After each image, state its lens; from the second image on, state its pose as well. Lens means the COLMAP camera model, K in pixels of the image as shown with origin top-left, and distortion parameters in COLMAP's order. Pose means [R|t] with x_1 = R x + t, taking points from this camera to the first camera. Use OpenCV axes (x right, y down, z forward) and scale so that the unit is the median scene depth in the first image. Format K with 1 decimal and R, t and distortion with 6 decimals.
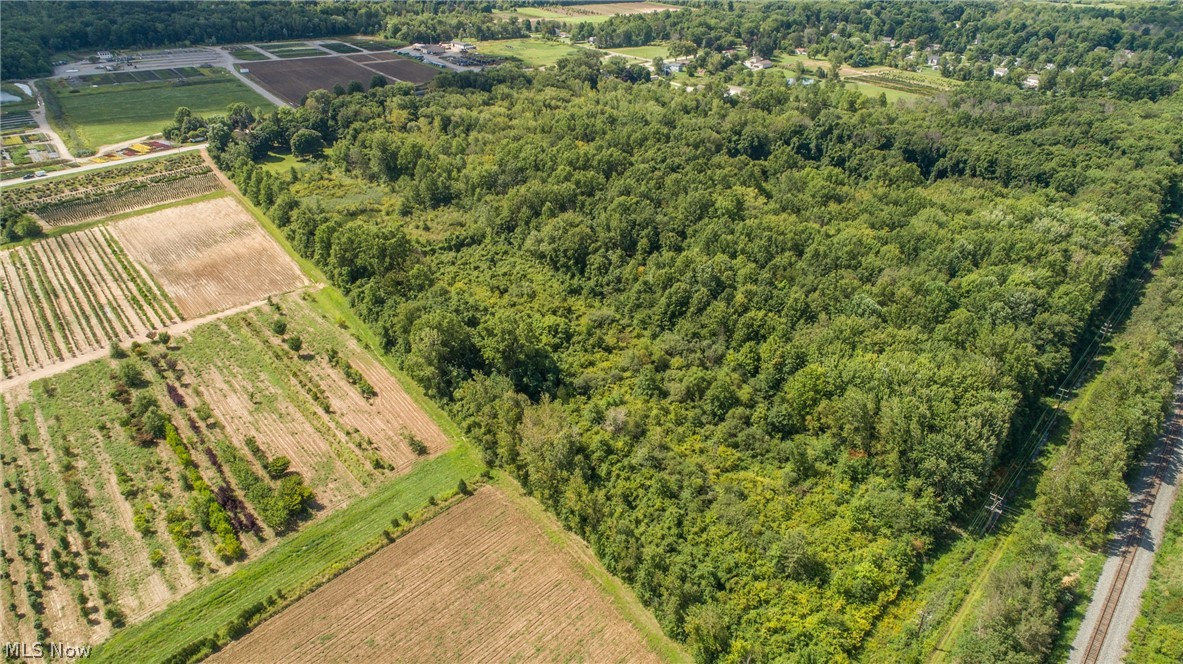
lens RADIAL K [[828.7, 0, 591.5], [0, 828.7, 332.0], [0, 0, 1]] dist [-0.005636, -0.007928]
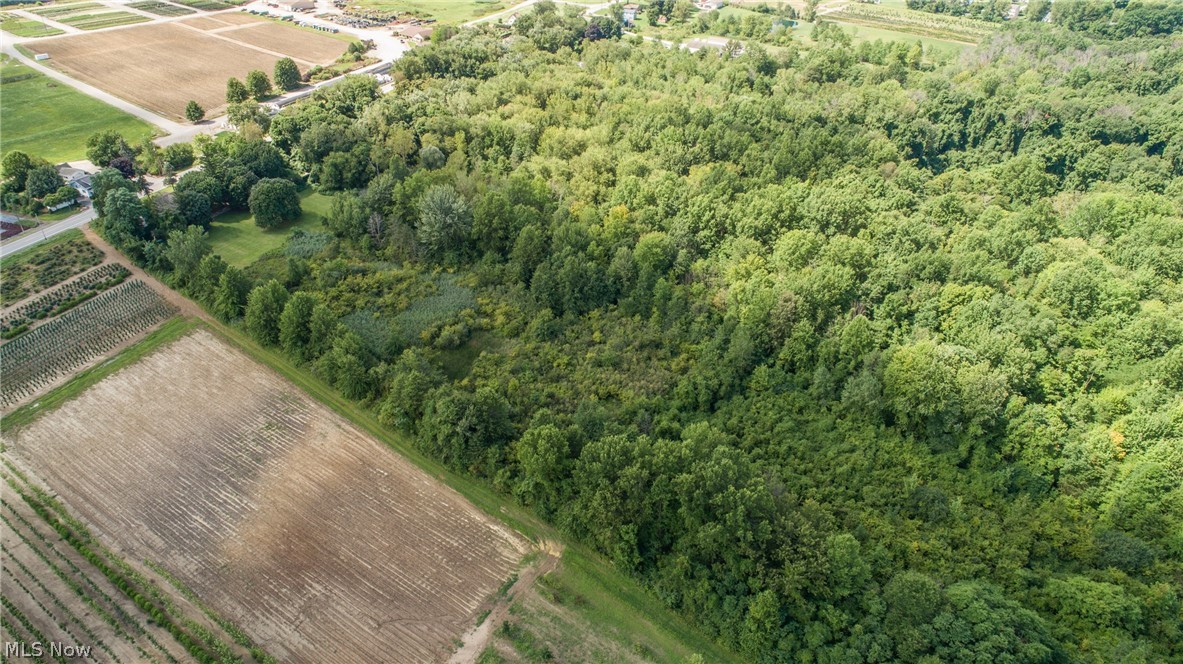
lens RADIAL K [[808.6, 0, 591.5], [0, 808.6, 332.0], [0, 0, 1]] dist [-0.005311, -0.002032]
pose [[0.957204, -0.151809, 0.246401, -0.291382], [0.126496, 0.985209, 0.115591, -0.177855], [-0.260304, -0.079476, 0.962250, 0.359670]]
